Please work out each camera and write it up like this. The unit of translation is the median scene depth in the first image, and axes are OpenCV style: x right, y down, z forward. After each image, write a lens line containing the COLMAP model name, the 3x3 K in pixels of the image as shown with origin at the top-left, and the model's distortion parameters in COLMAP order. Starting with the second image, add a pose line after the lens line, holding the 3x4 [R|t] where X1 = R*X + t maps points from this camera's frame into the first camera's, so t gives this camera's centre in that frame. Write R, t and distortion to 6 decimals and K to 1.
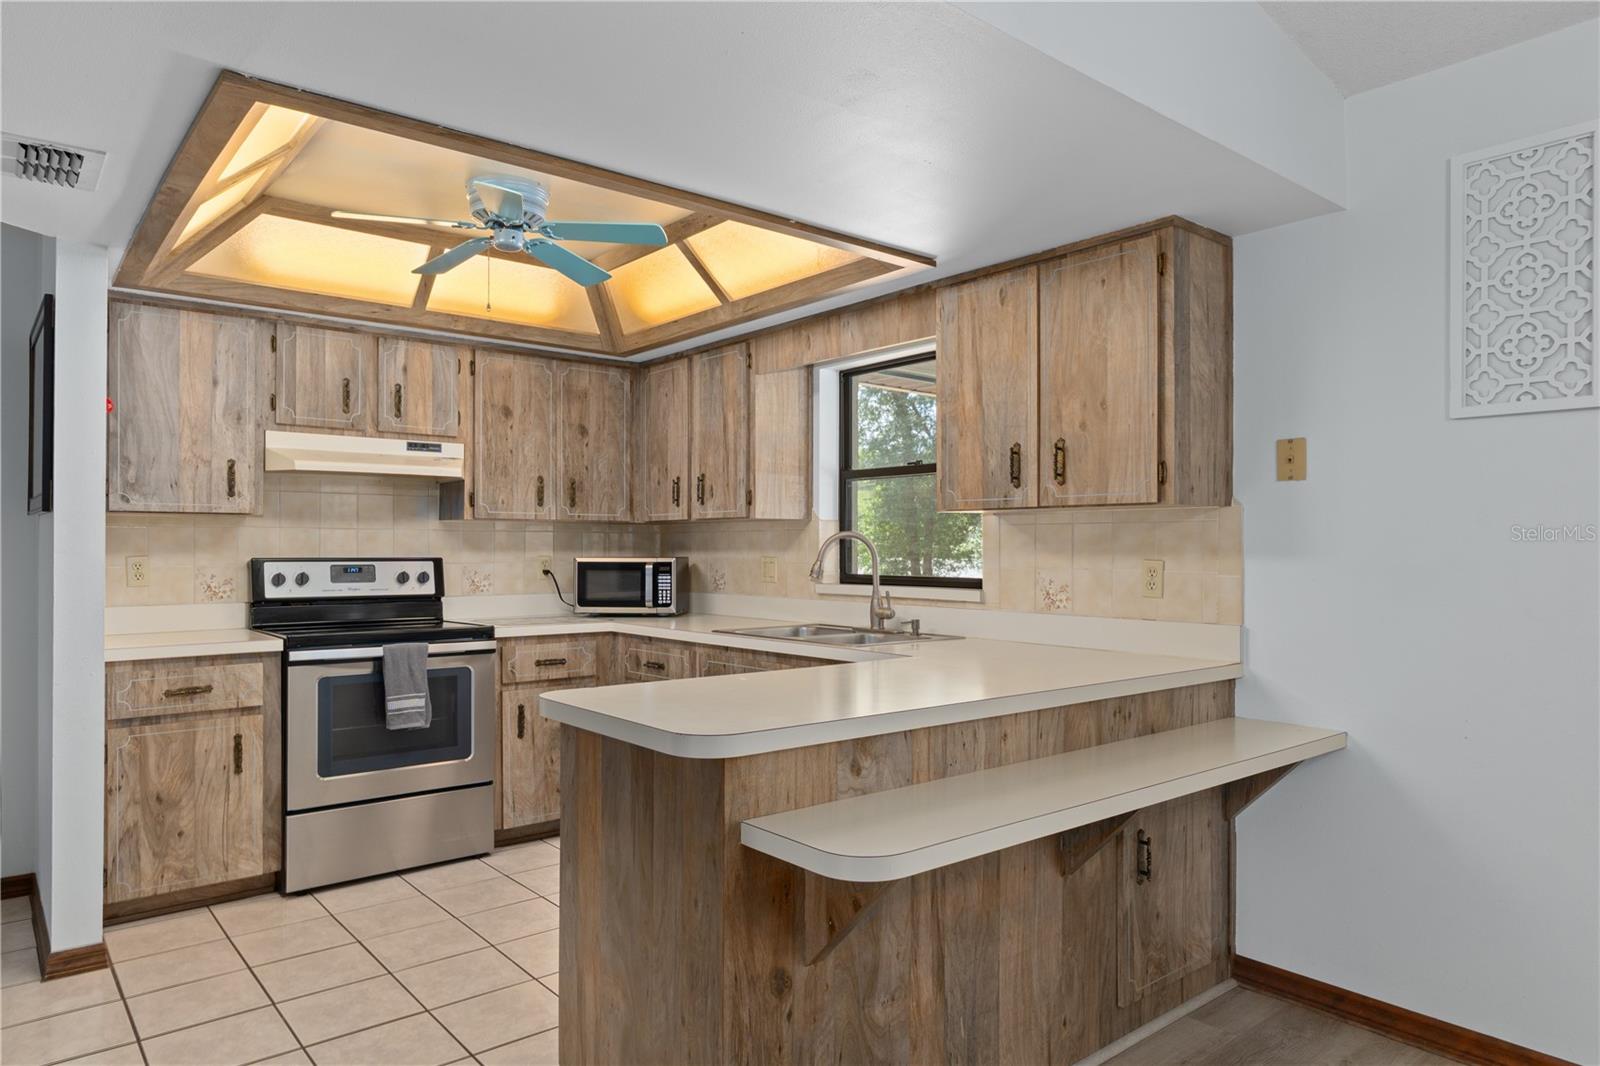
lens RADIAL K [[967.5, 0, 796.8], [0, 967.5, 543.3], [0, 0, 1]] dist [-0.004408, -0.001033]
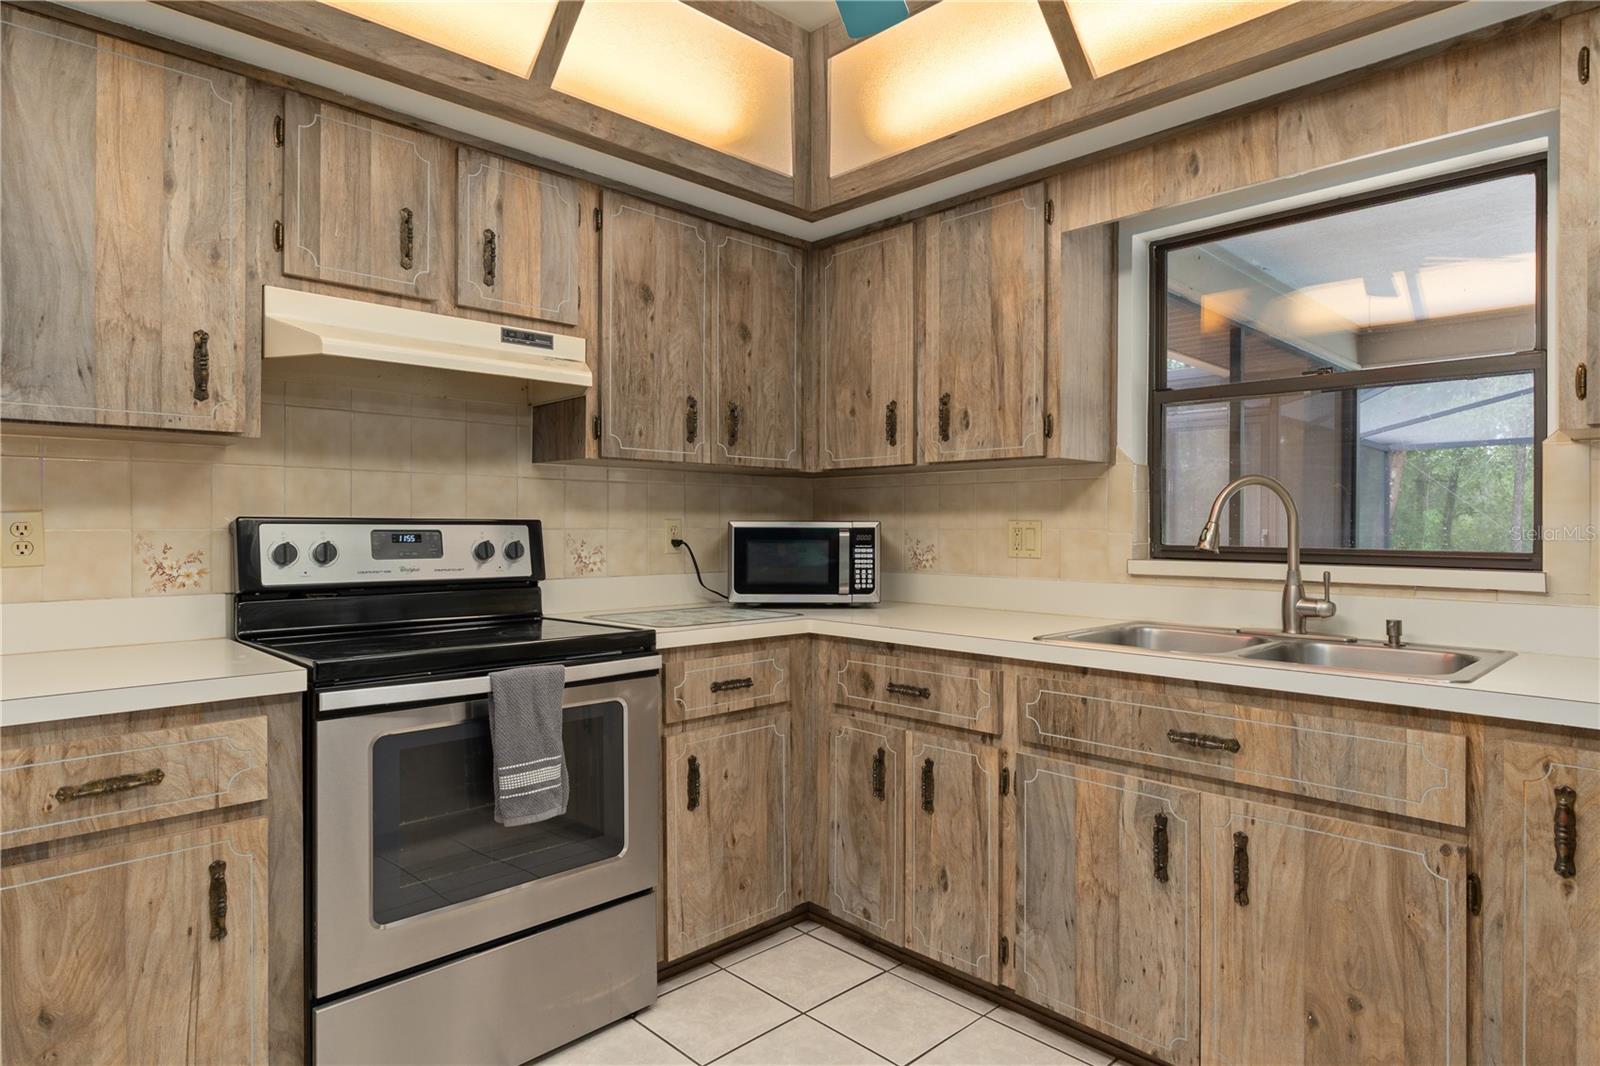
lens RADIAL K [[883.9, 0, 803.2], [0, 883.9, 527.2], [0, 0, 1]] dist [-0.003565, -0.001158]
pose [[0.997241, 0.002002, 0.074210, -0.265521], [-0.002651, 0.999959, 0.008657, 0.015986], [-0.074189, -0.008830, 0.997205, 0.447779]]
